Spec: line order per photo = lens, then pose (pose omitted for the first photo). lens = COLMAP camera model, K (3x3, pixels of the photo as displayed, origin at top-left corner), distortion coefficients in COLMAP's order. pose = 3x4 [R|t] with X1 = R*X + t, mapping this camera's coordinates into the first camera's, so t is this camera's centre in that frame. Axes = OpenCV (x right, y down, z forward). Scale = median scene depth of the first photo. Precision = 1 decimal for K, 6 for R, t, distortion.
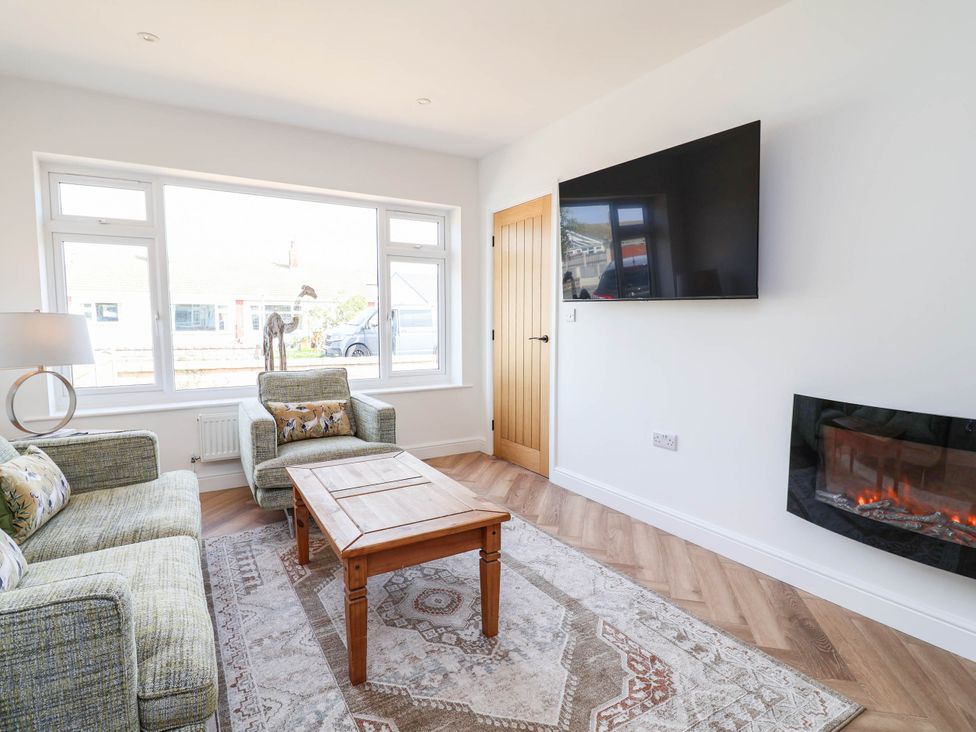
lens RADIAL K [[523.8, 0, 480.8], [0, 523.8, 366.0], [0, 0, 1]] dist [0.001614, -0.014200]
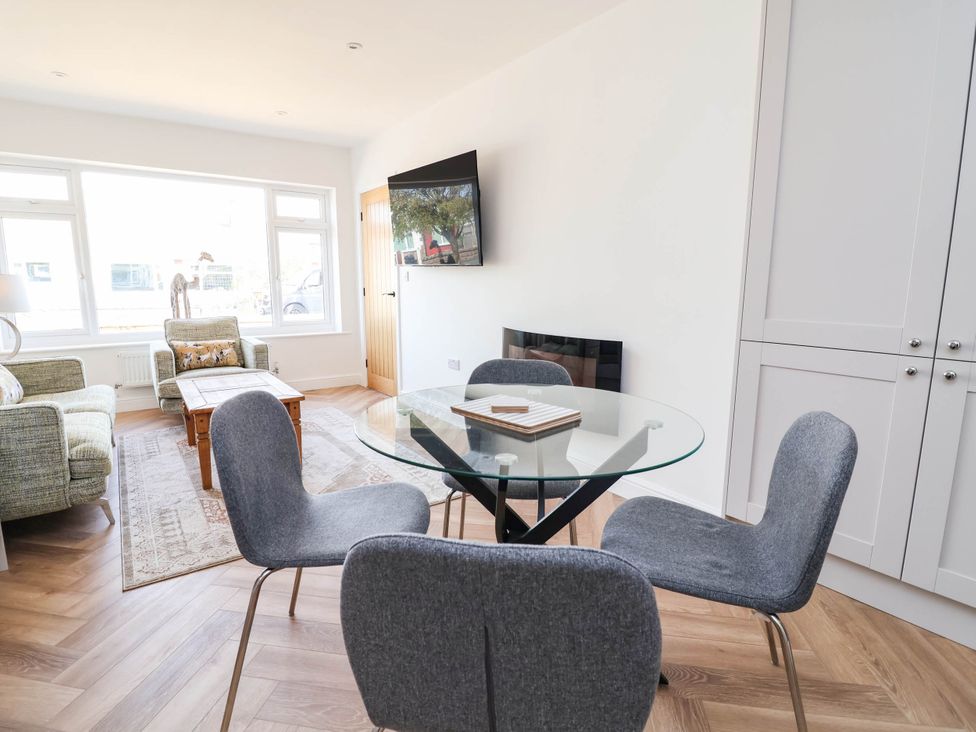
lens RADIAL K [[523.8, 0, 480.8], [0, 523.8, 366.0], [0, 0, 1]] dist [0.001614, -0.014200]
pose [[0.996927, -0.009911, 0.077707, 0.271153], [0.004210, 0.997310, 0.073185, 0.037310], [-0.078223, -0.072633, 0.994286, -0.386476]]
